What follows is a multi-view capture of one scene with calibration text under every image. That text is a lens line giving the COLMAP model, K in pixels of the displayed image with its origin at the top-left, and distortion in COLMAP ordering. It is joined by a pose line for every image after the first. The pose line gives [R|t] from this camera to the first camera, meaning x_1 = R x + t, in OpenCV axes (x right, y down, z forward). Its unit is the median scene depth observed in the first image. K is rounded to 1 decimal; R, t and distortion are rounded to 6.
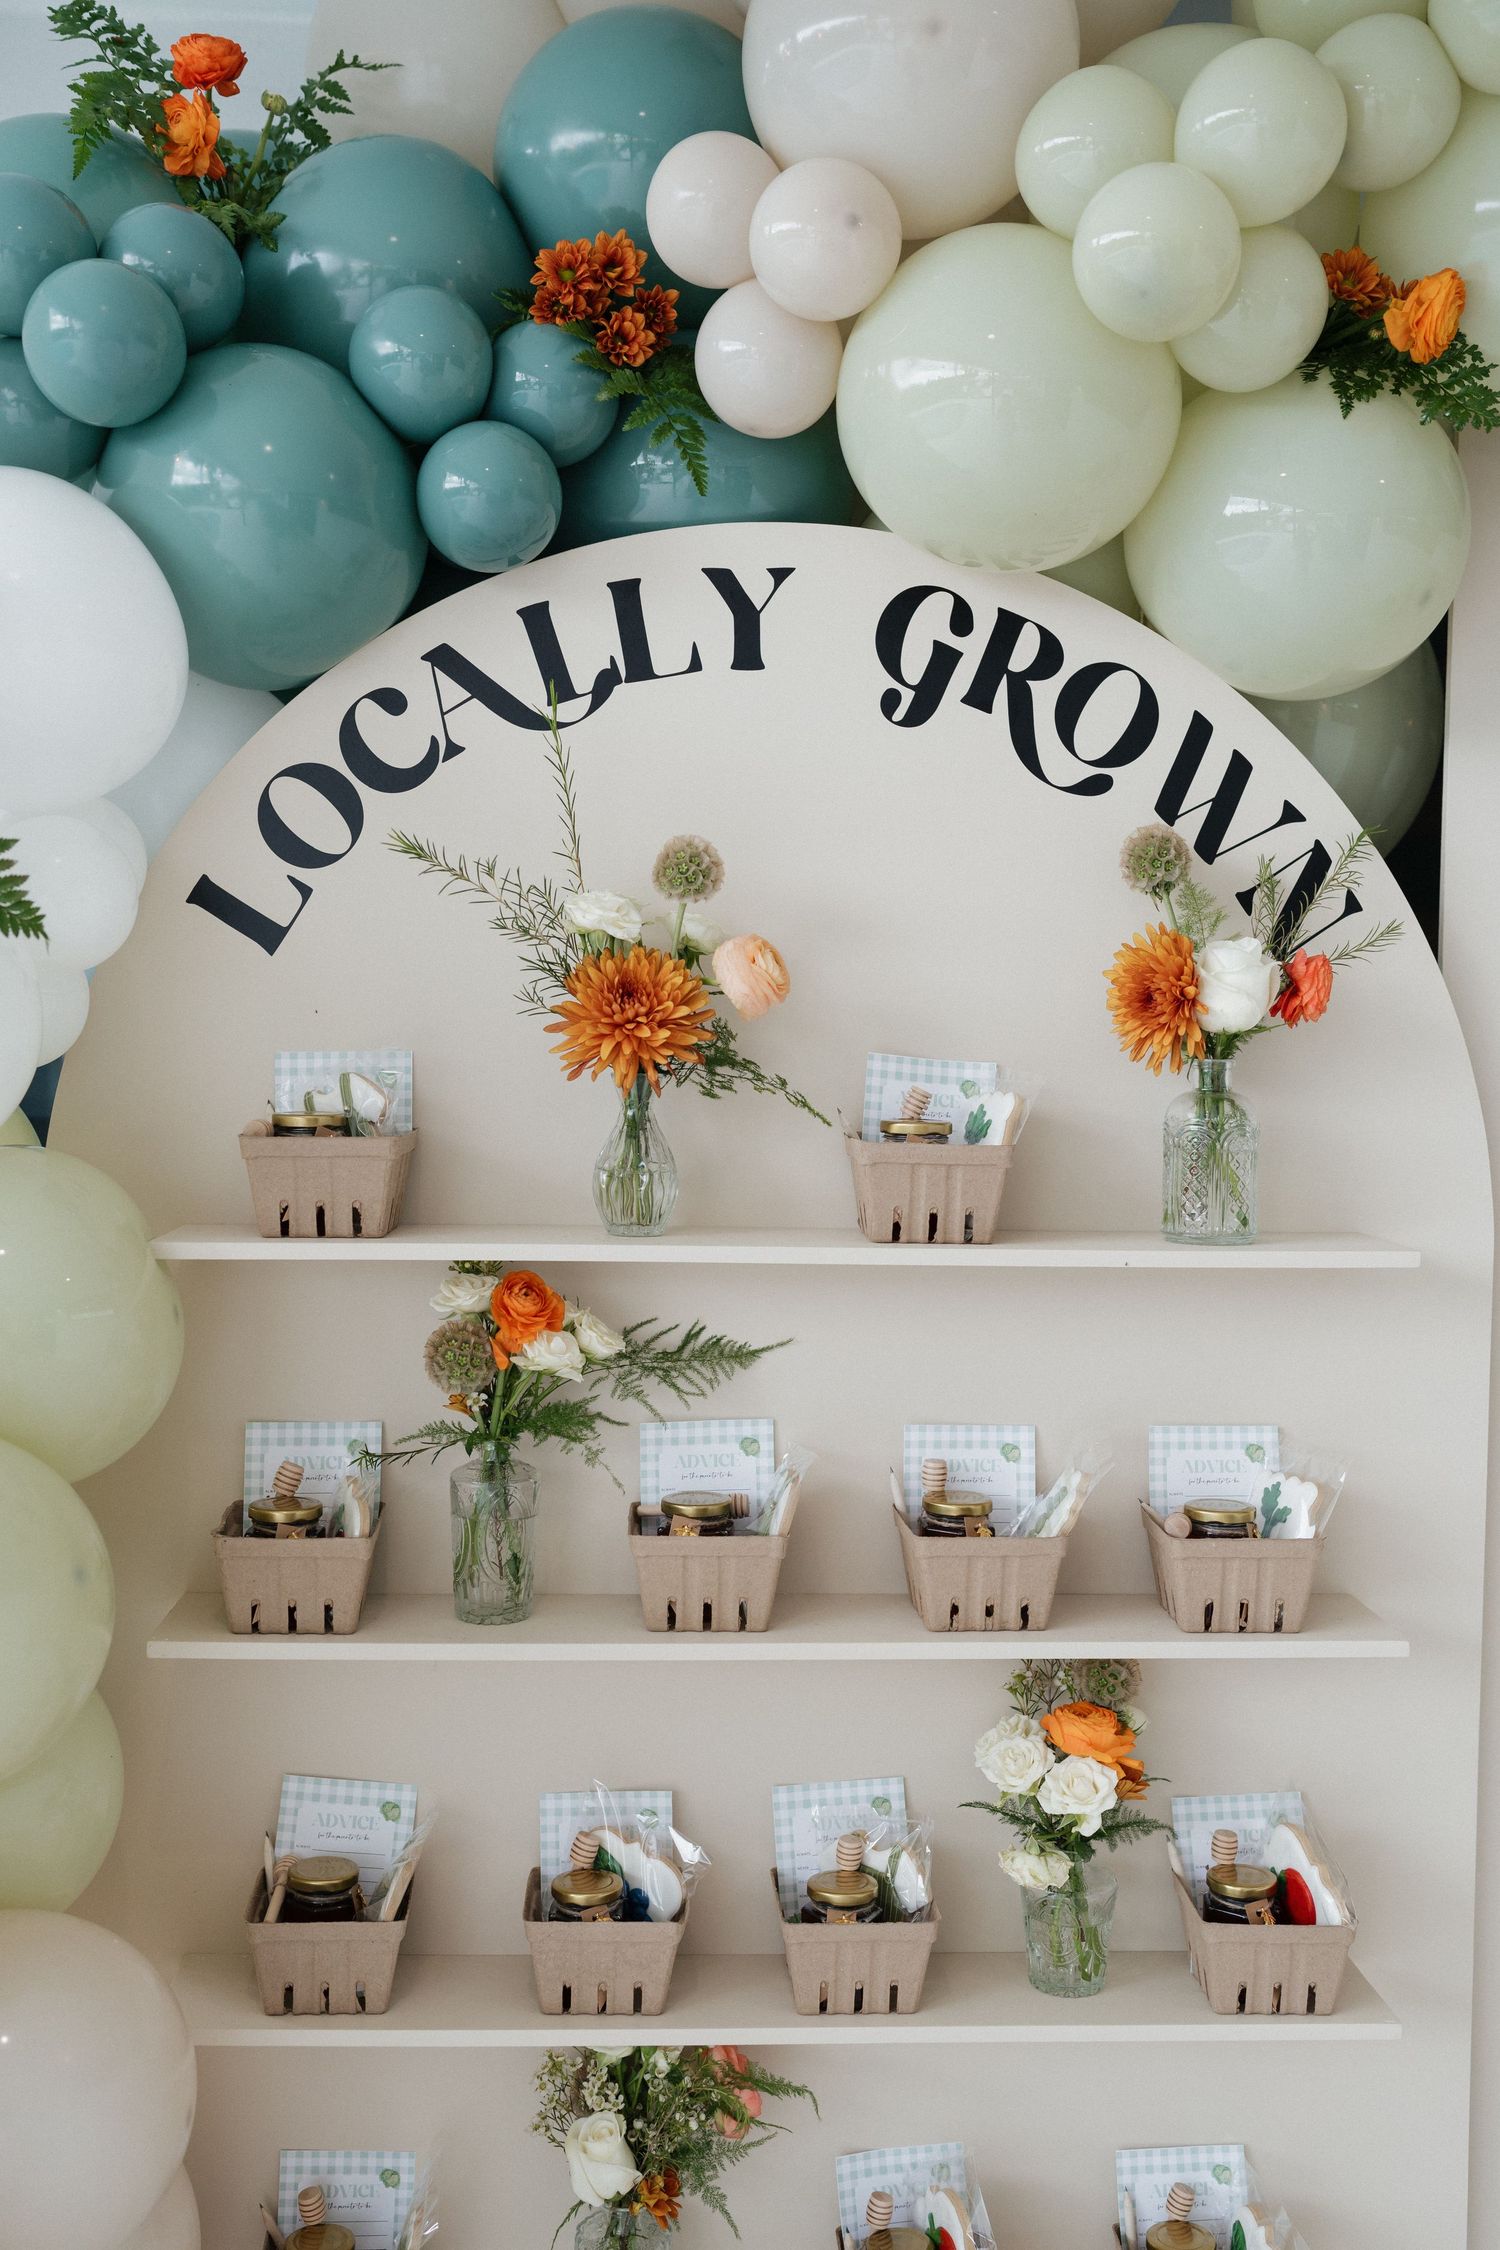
lens RADIAL K [[2211.3, 0, 744.3], [0, 2211.3, 1120.7], [0, 0, 1]] dist [0.004720, 0.000000]
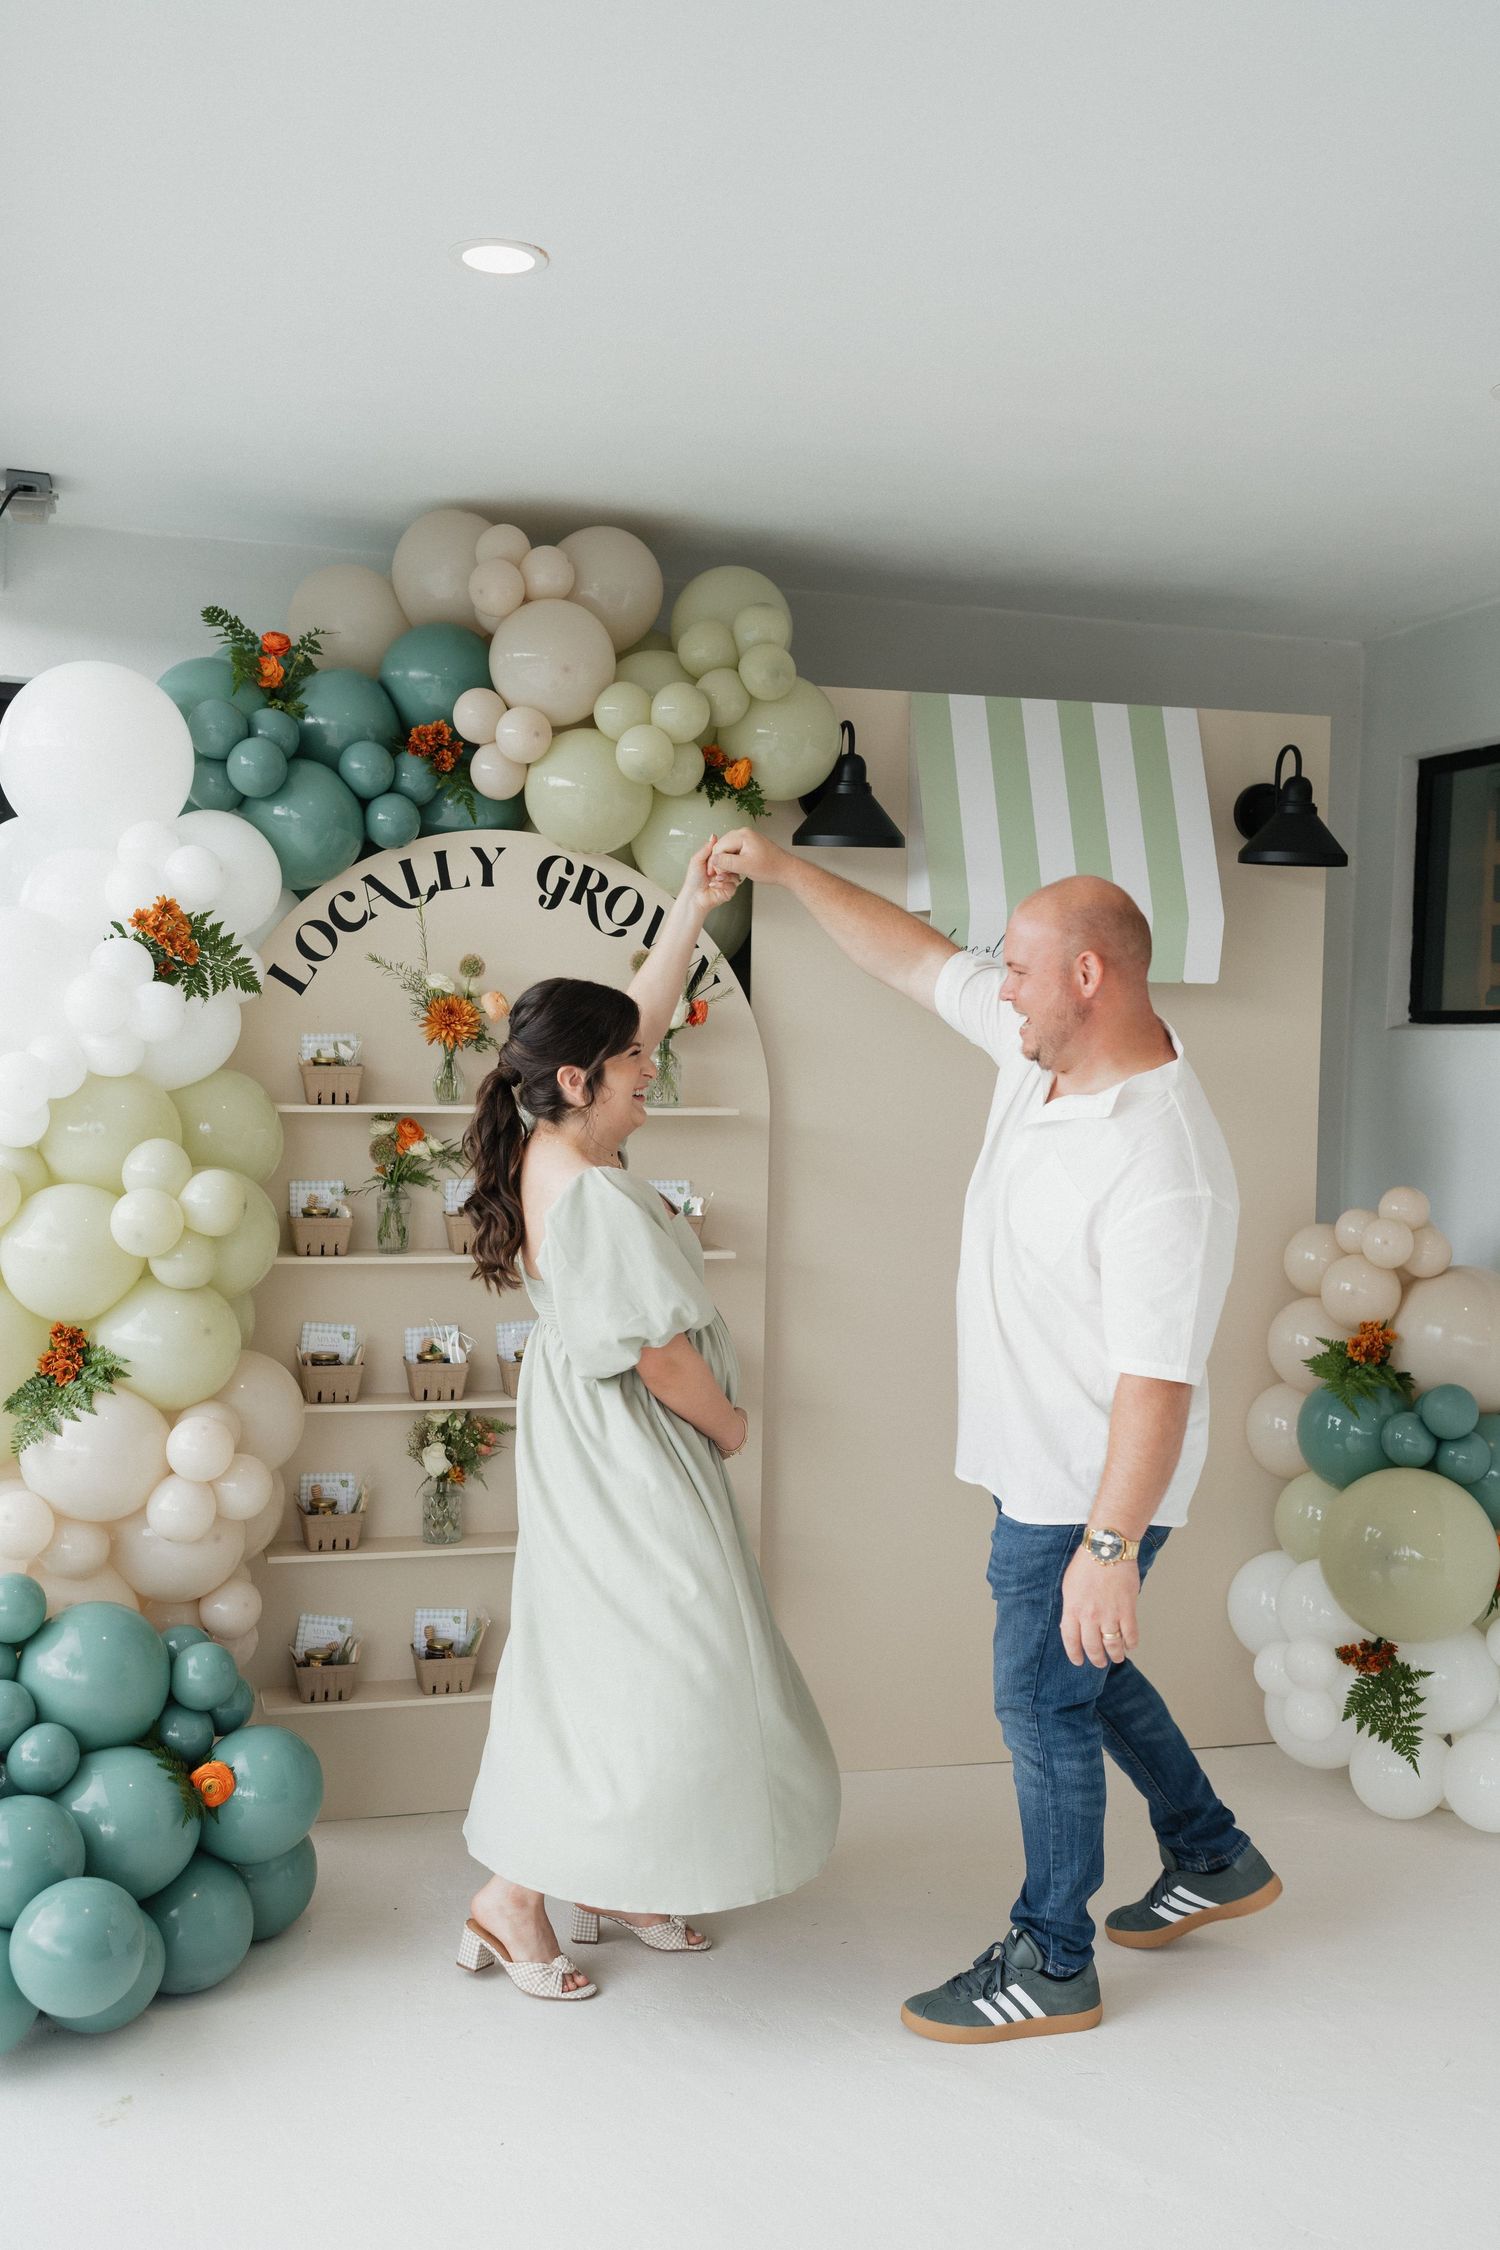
lens RADIAL K [[2211.3, 0, 757.3], [0, 2211.3, 1125.0], [0, 0, 1]] dist [0.004720, 0.000000]
pose [[0.967890, -0.003942, 0.251345, -0.350248], [0.002139, 0.999970, 0.007446, 0.056577], [-0.251367, -0.006669, 0.967869, -1.606417]]
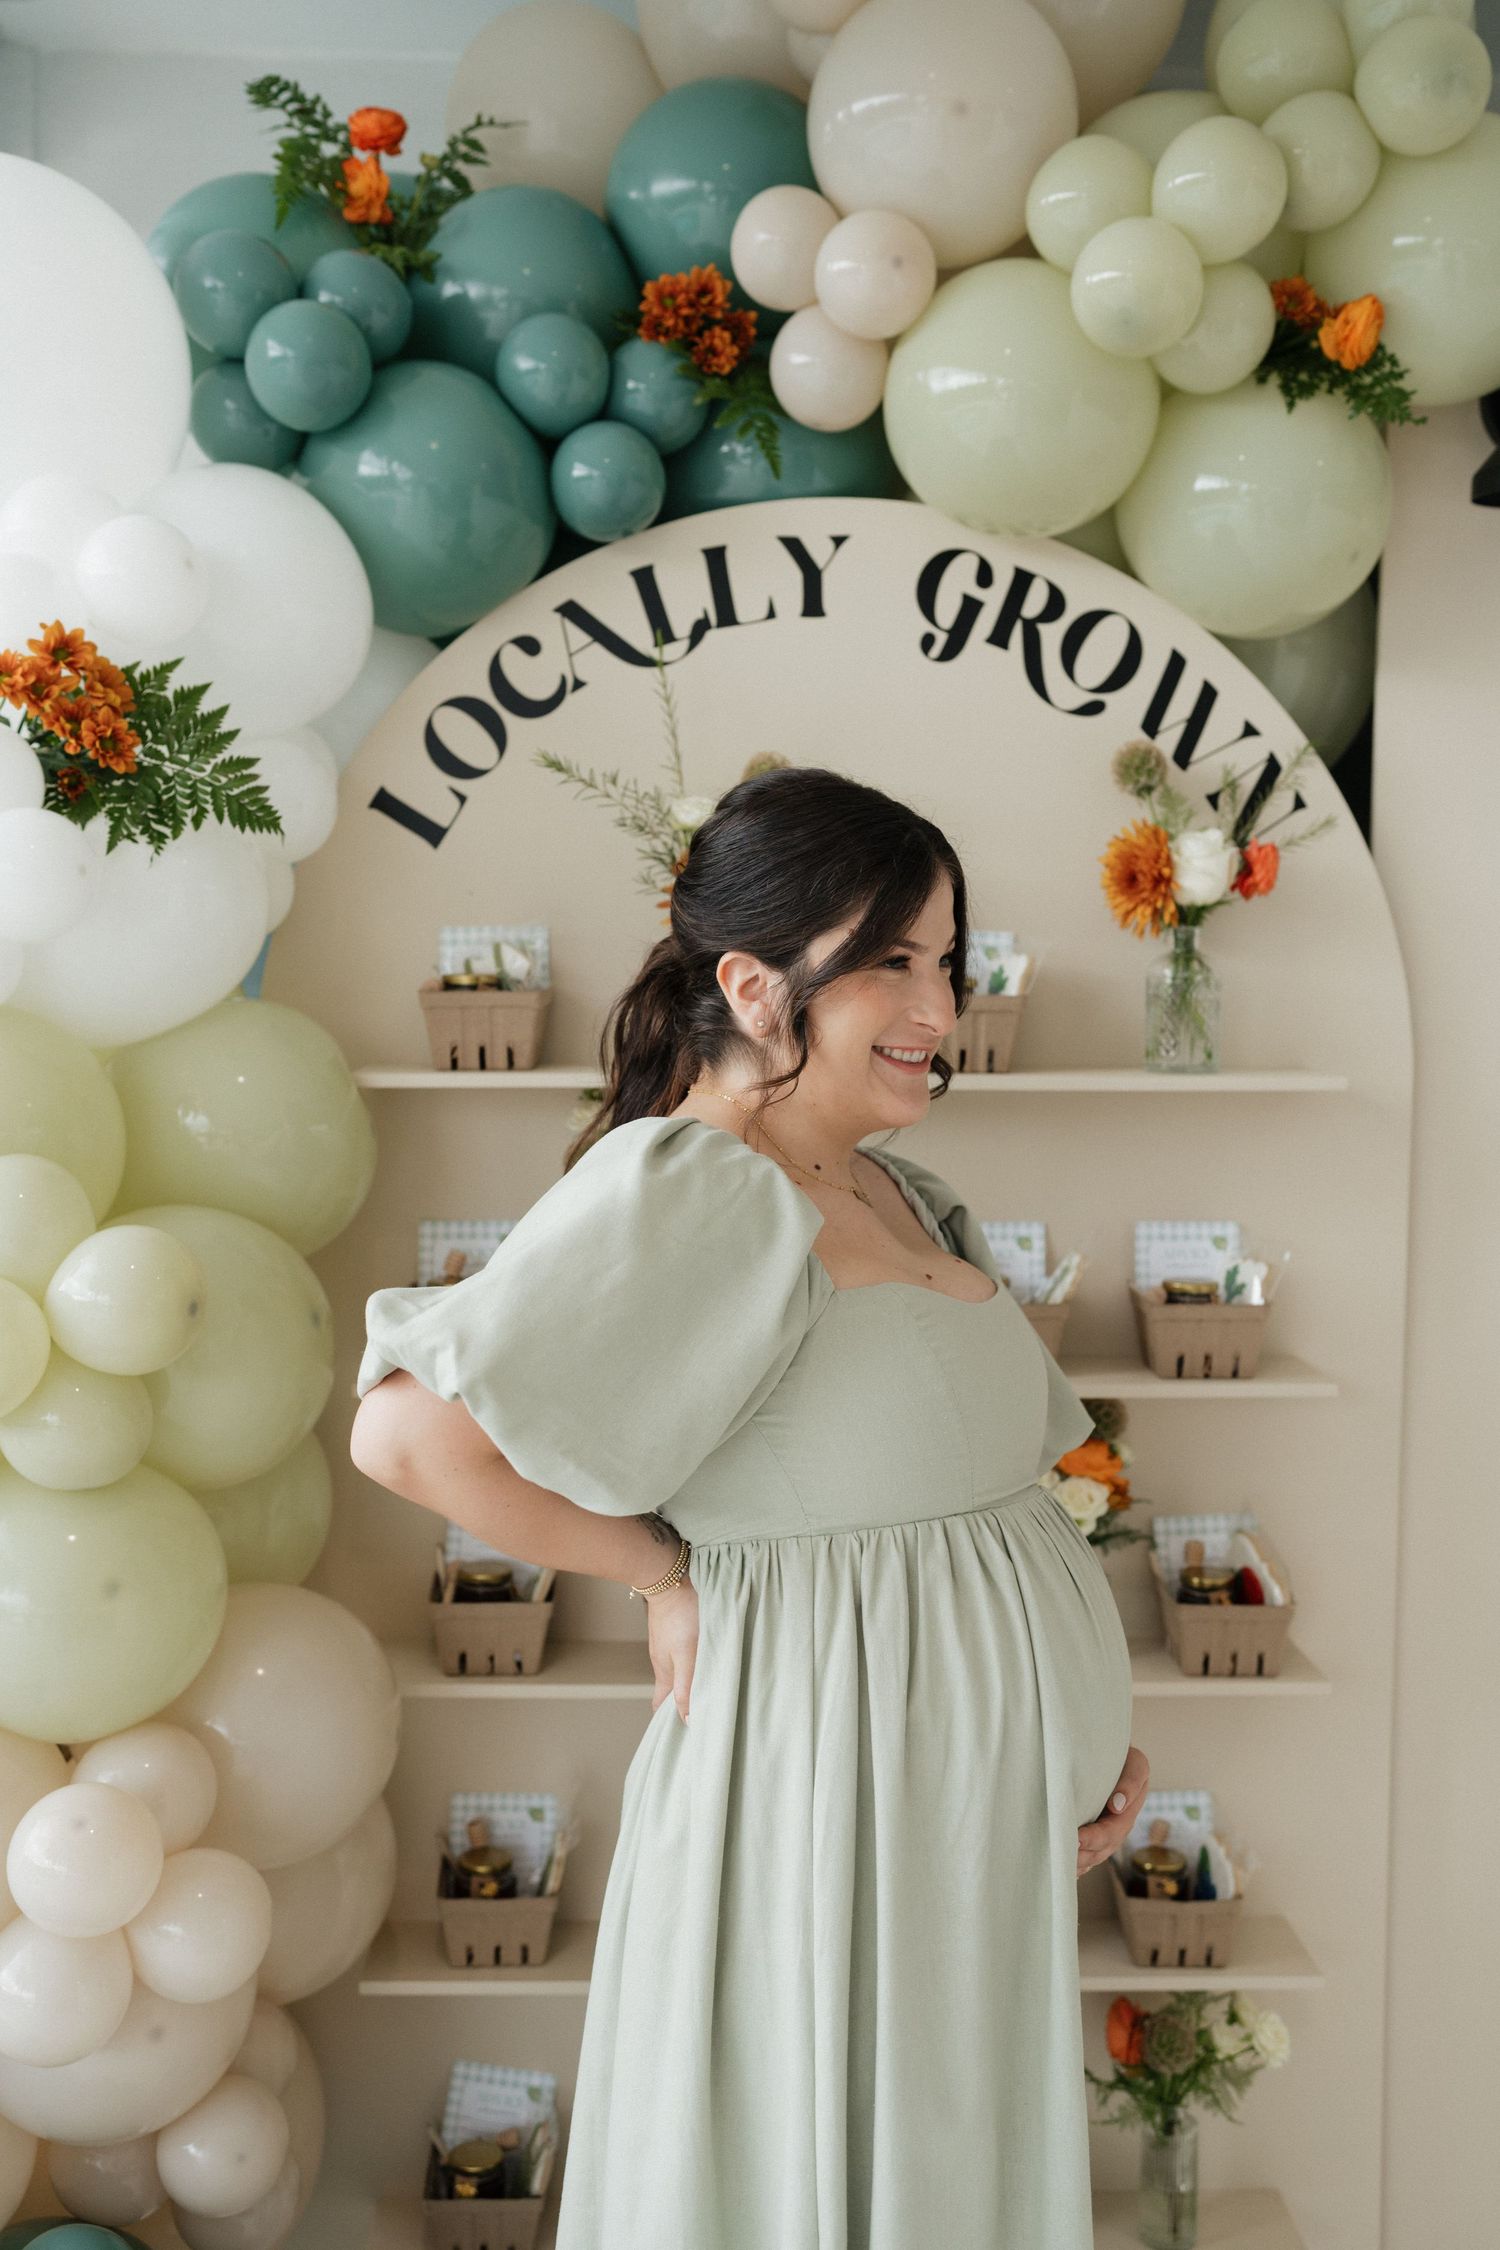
lens RADIAL K [[2211.3, 0, 743.0], [0, 2211.3, 1127.9], [0, 0, 1]] dist [0.004720, 0.000000]
pose [[0.999875, -0.005407, -0.014860, -0.021453], [0.005984, 0.999218, 0.039082, 0.035590], [0.014637, -0.039166, 0.999126, -0.264751]]
